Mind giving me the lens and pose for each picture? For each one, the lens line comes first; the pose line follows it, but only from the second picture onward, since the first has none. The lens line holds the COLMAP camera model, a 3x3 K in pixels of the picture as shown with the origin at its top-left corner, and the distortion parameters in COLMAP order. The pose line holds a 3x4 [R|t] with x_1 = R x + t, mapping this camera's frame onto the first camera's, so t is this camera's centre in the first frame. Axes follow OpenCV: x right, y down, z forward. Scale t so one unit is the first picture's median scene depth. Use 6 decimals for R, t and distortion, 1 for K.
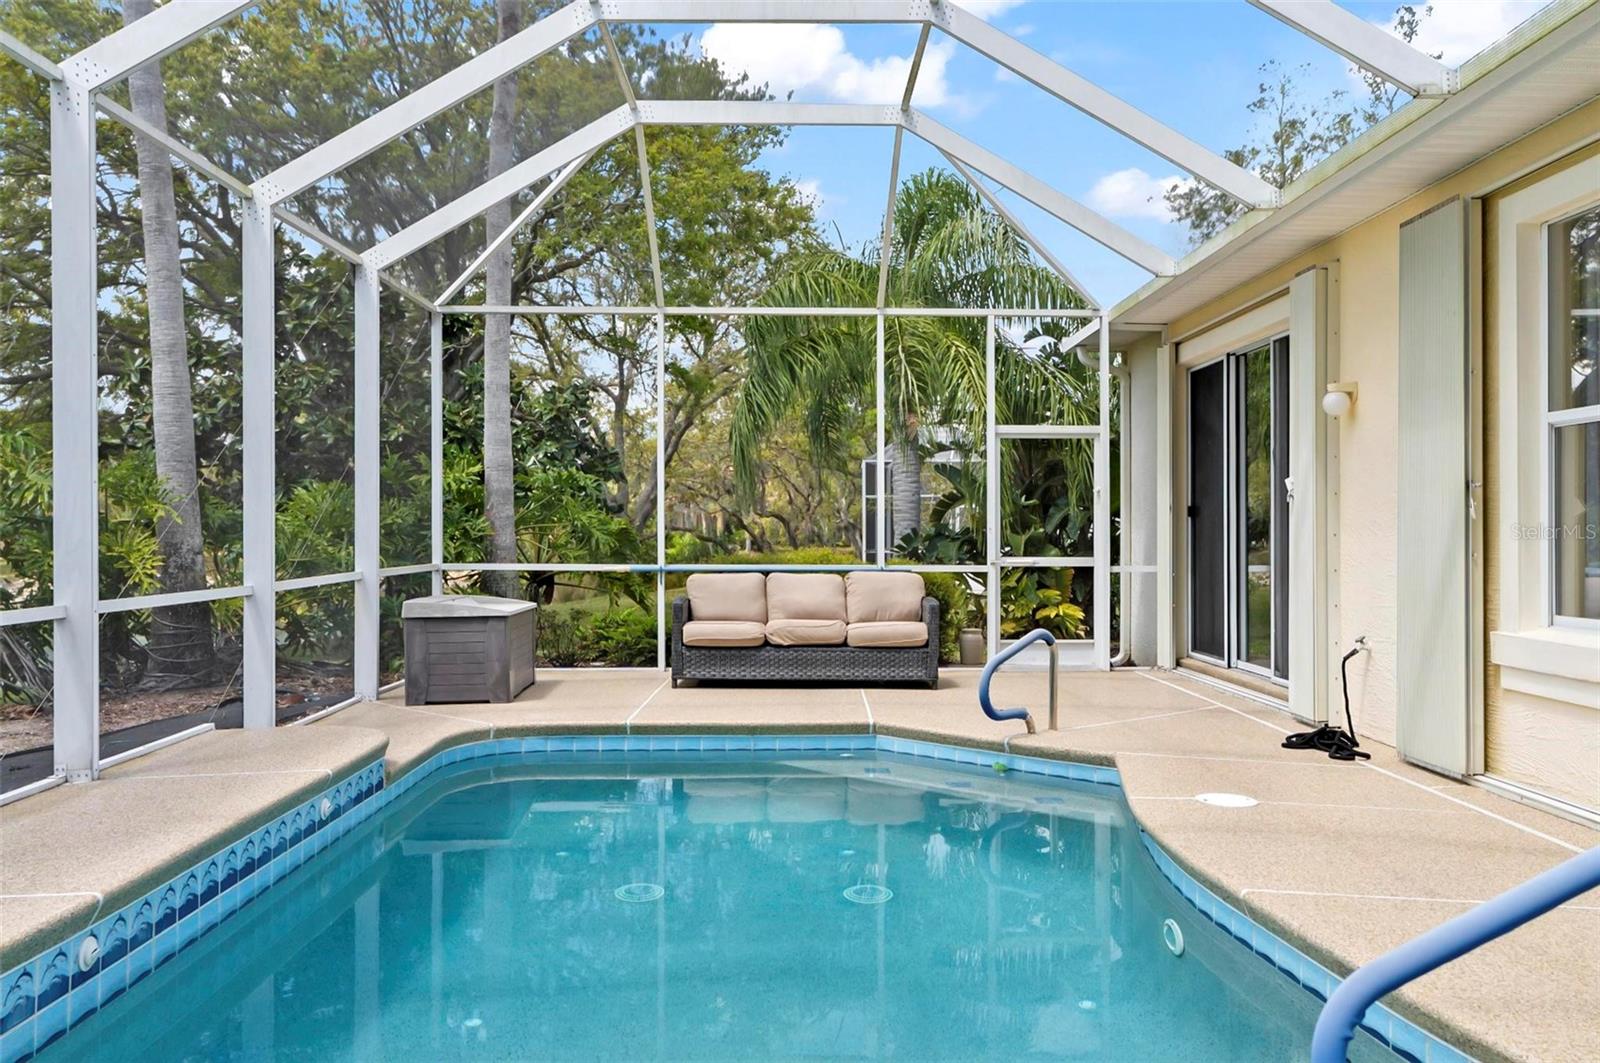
lens RADIAL K [[1301.0, 0, 800.0], [0, 1301.0, 531.5], [0, 0, 1]] dist [0.000683, 0.000044]
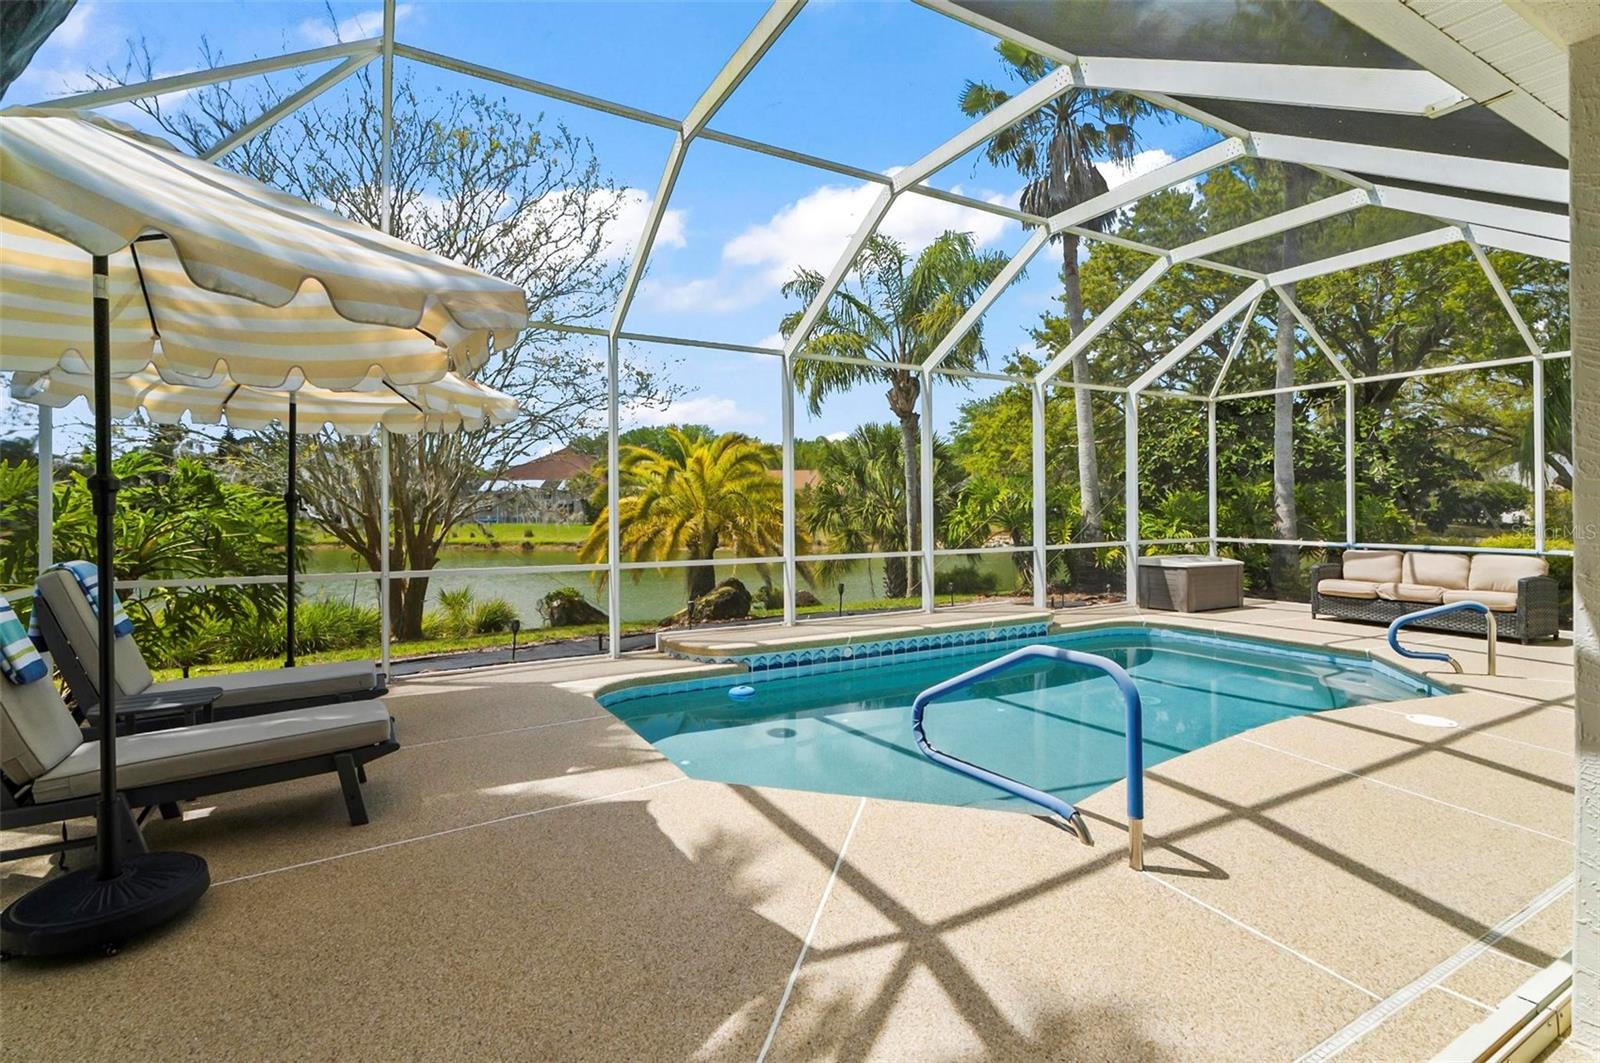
lens RADIAL K [[743.6, 0, 800.0], [0, 743.6, 531.5], [0, 0, 1]] dist [0.012512, 0.000000]
pose [[0.480456, 0.022780, -0.876723, 0.415436], [0.003497, 0.999605, 0.027889, -0.018799], [0.877012, -0.016466, 0.480187, -0.016121]]
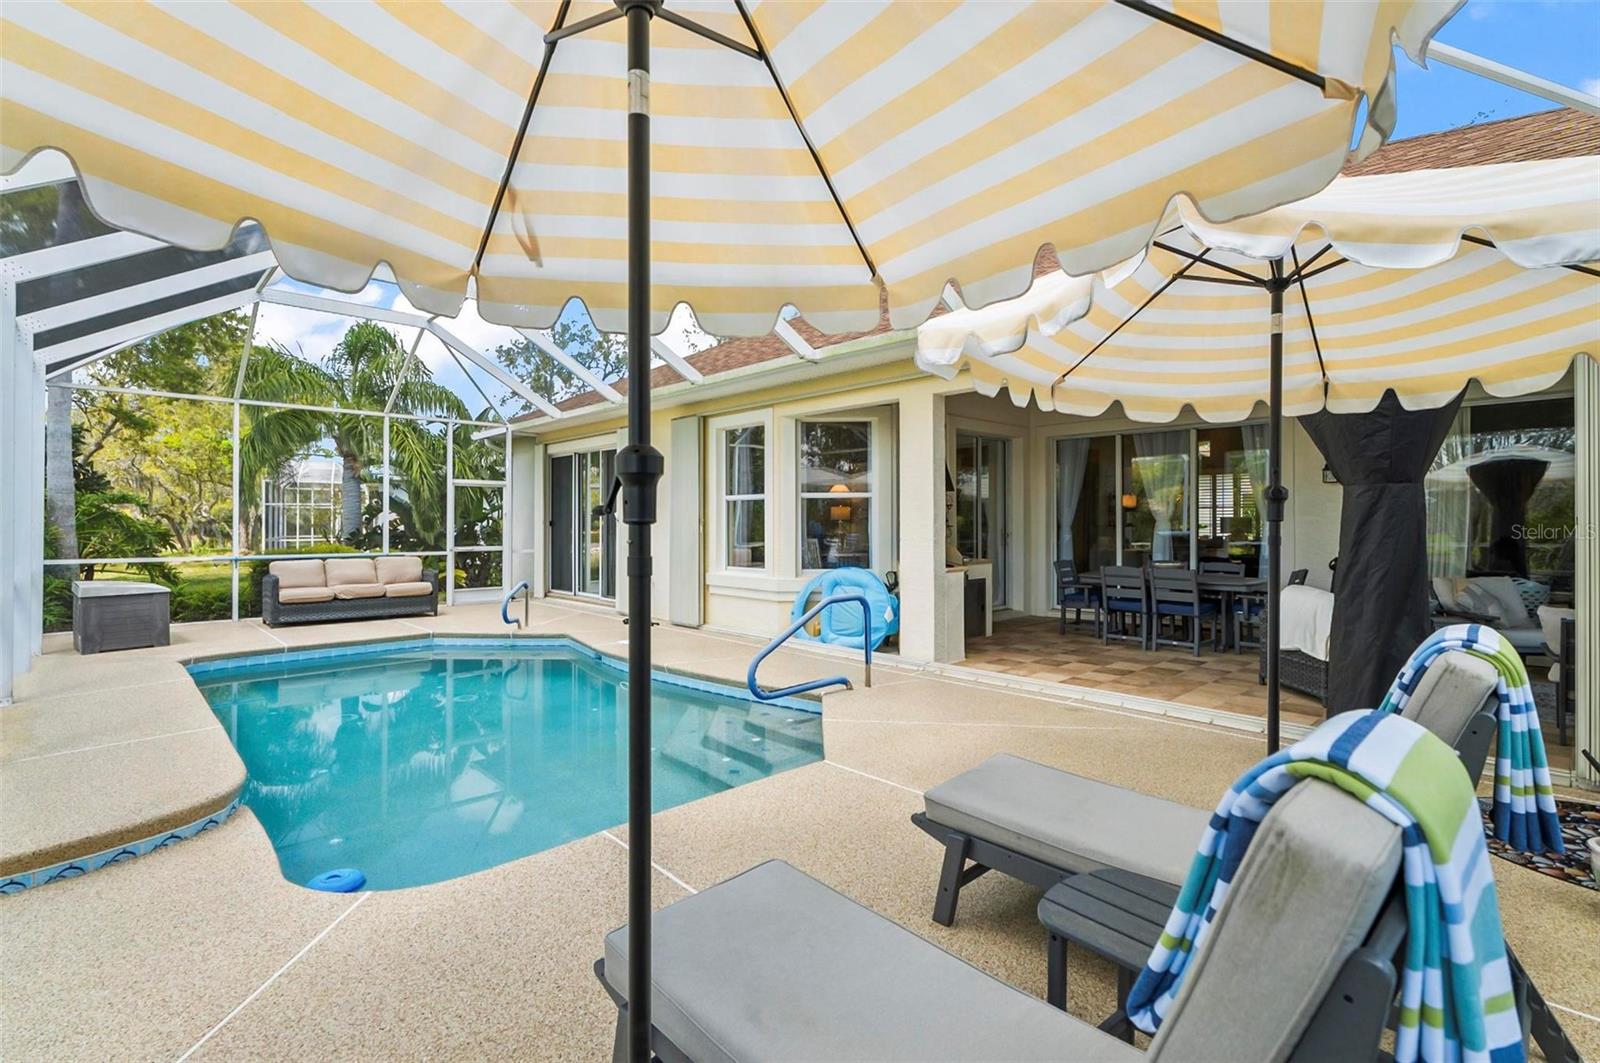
lens RADIAL K [[743.6, 0, 800.0], [0, 743.6, 531.5], [0, 0, 1]] dist [0.012512, 0.000000]
pose [[0.744410, -0.007999, 0.667675, -0.236289], [0.000503, 0.999935, 0.011419, -0.018246], [-0.667722, -0.008165, 0.744366, -0.196157]]
